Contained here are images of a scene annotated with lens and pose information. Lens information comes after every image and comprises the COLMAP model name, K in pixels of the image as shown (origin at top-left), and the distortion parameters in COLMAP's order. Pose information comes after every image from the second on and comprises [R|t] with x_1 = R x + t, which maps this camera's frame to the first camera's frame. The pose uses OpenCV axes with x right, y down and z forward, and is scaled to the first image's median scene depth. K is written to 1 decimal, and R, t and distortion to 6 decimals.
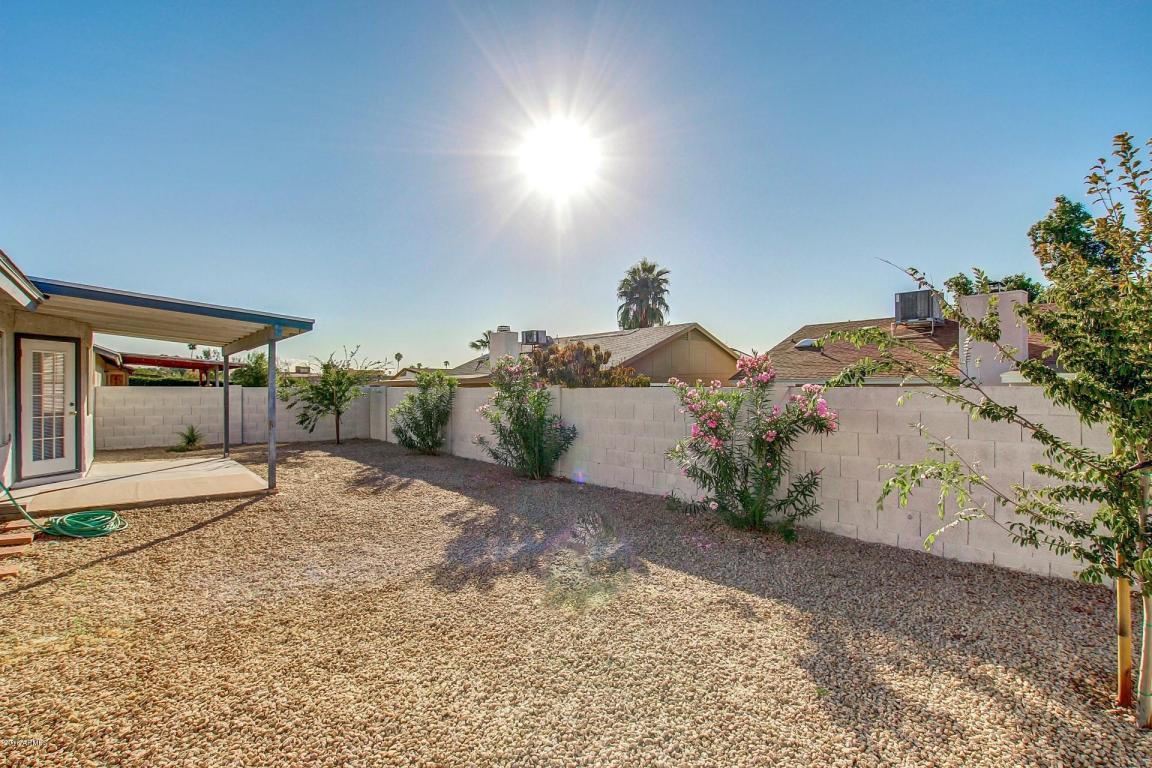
lens RADIAL K [[550.9, 0, 576.0], [0, 550.9, 384.0], [0, 0, 1]] dist [-0.026567, 0.001892]
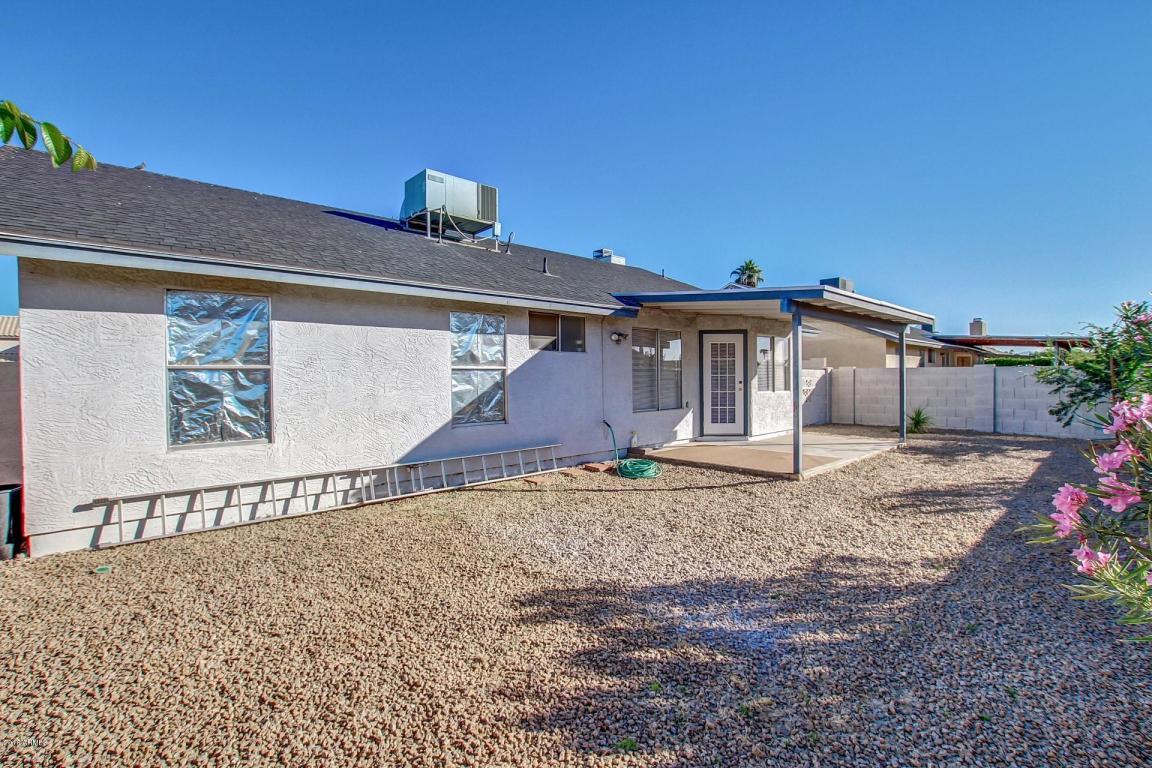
lens RADIAL K [[533.2, 0, 573.0], [0, 533.2, 383.0], [0, 0, 1]] dist [-0.025165, 0.000360]
pose [[0.064330, 0.012979, -0.997844, 0.190179], [0.017432, 0.999748, 0.014128, 0.009402], [0.997776, -0.018304, 0.064088, 0.332648]]
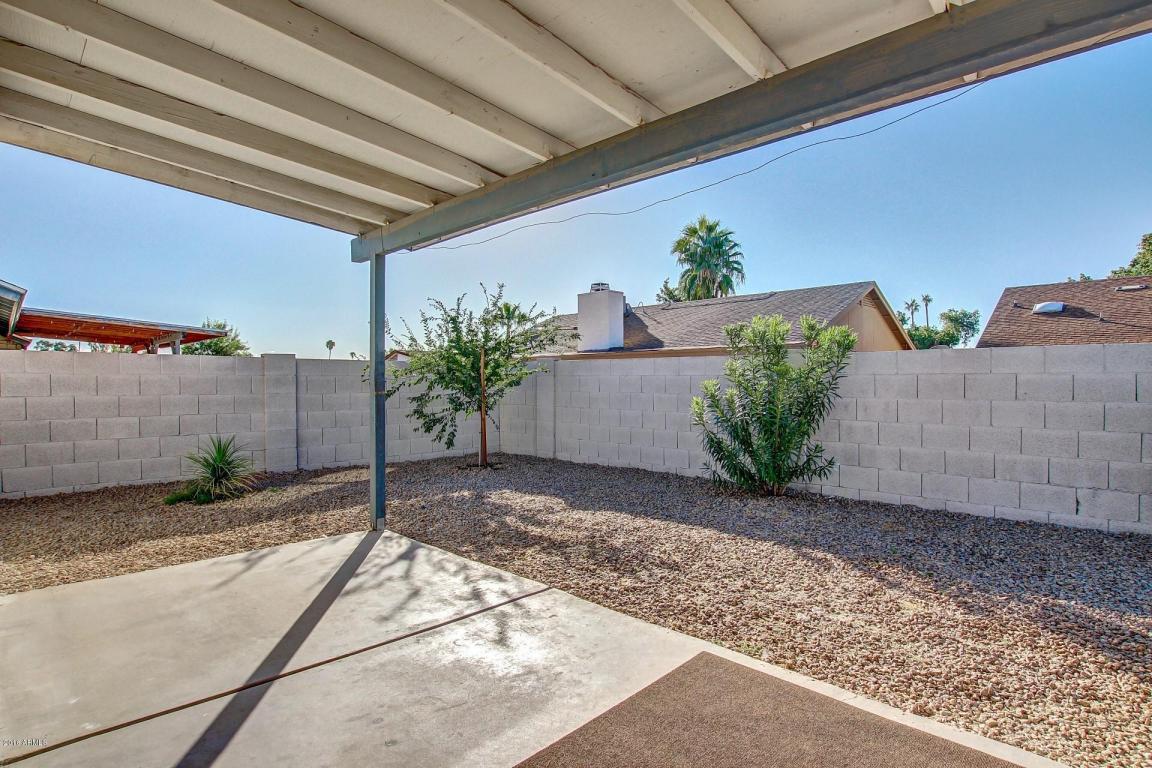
lens RADIAL K [[595.9, 0, 579.7], [0, 595.9, 380.6], [0, 0, 1]] dist [-0.018742, 0.000079]
pose [[0.995389, -0.002162, 0.095897, -0.468142], [0.001490, 0.999974, 0.007082, 0.026186], [-0.095910, -0.006907, 0.995366, 0.501534]]
